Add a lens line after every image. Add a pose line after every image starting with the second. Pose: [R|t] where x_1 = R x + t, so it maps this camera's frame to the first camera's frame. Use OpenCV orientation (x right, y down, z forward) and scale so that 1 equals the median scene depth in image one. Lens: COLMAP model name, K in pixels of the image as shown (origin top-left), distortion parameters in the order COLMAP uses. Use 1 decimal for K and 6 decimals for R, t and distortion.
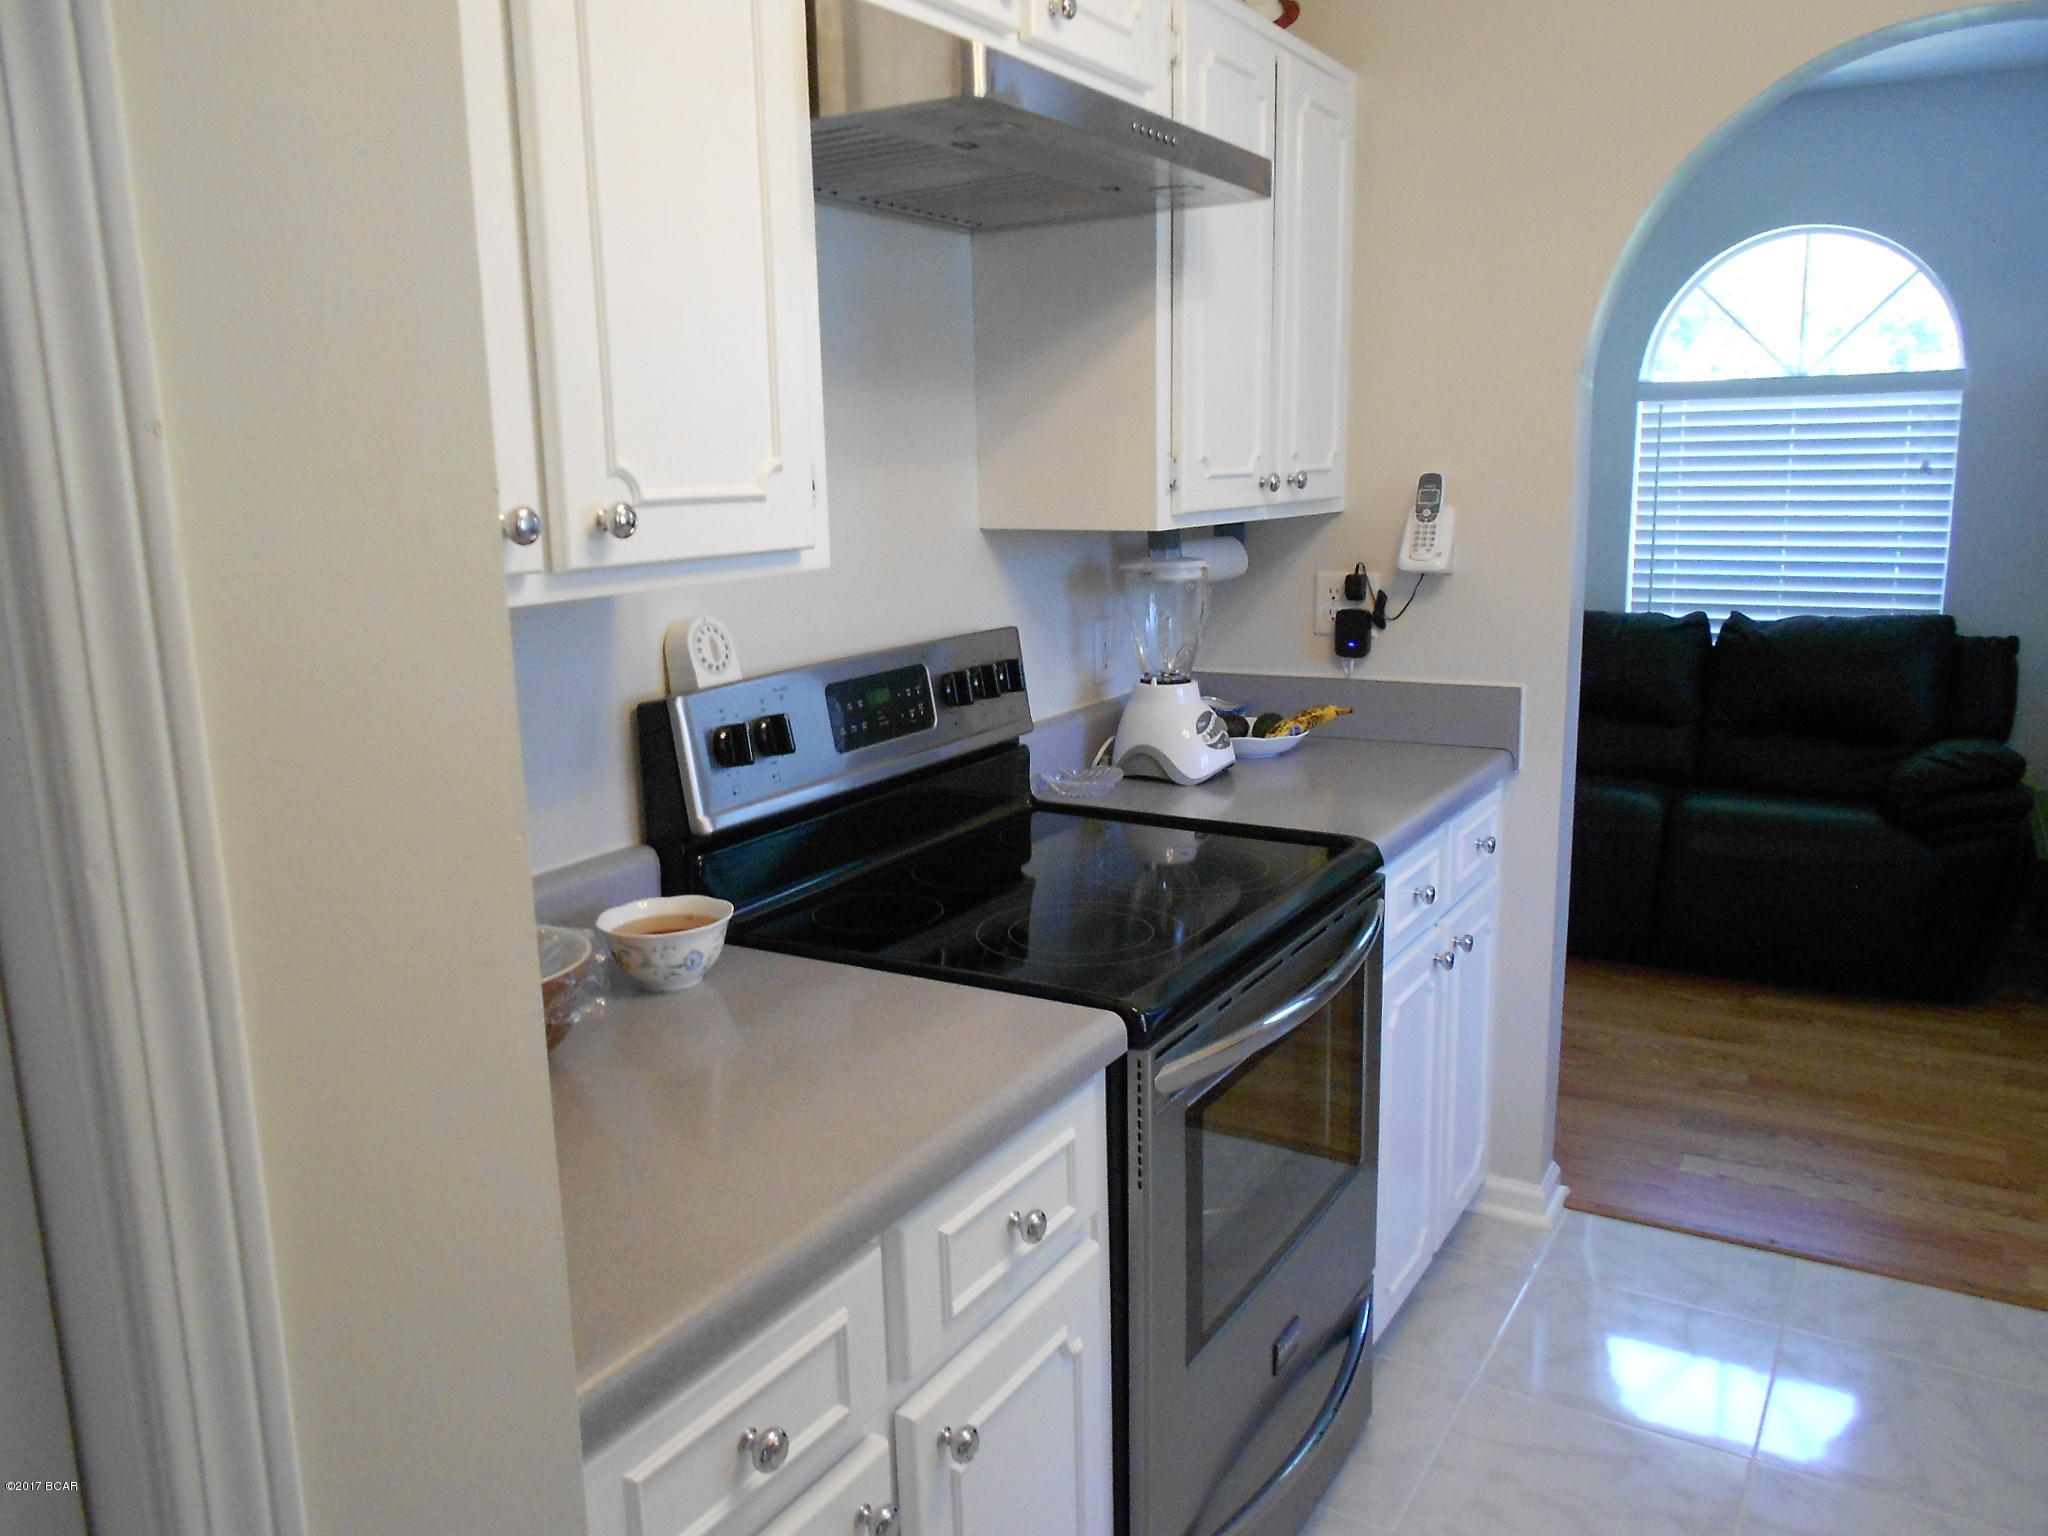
lens RADIAL K [[1566.4, 0, 1024.0], [0, 1566.4, 768.0], [0, 0, 1]] dist [-0.000936, 0.000773]
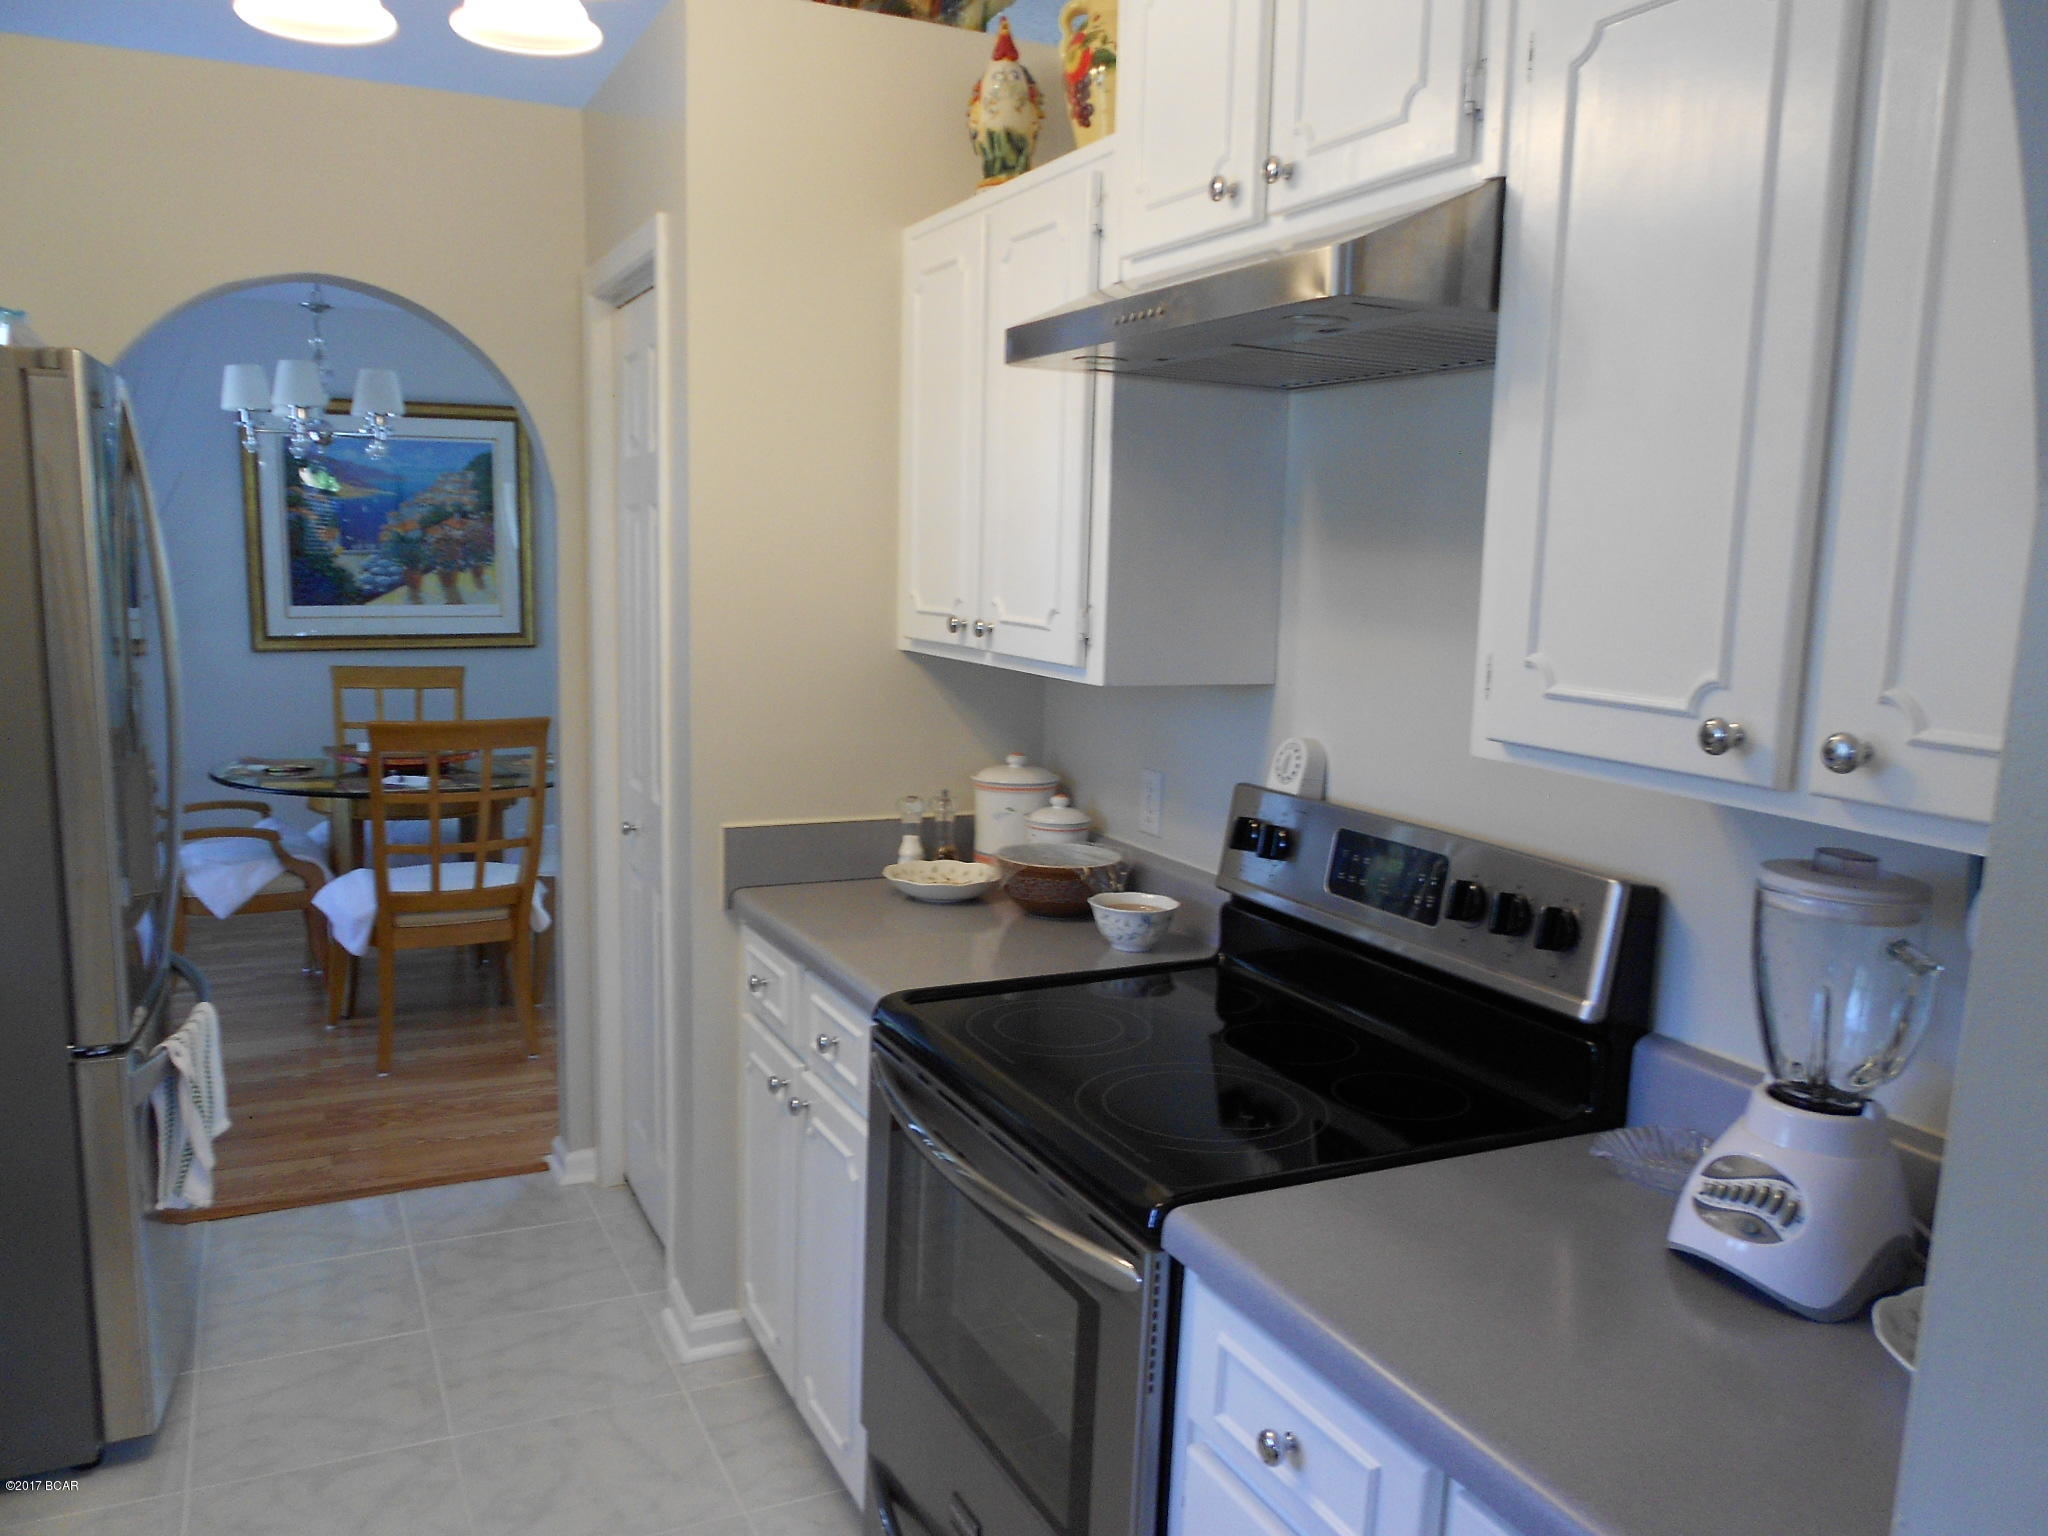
lens RADIAL K [[1566.4, 0, 1024.0], [0, 1566.4, 768.0], [0, 0, 1]] dist [-0.000936, 0.000773]
pose [[-0.544901, 0.128647, -0.828573, 0.903828], [-0.177222, 0.948167, 0.263764, -0.346082], [0.819558, 0.290567, -0.493858, 1.376946]]
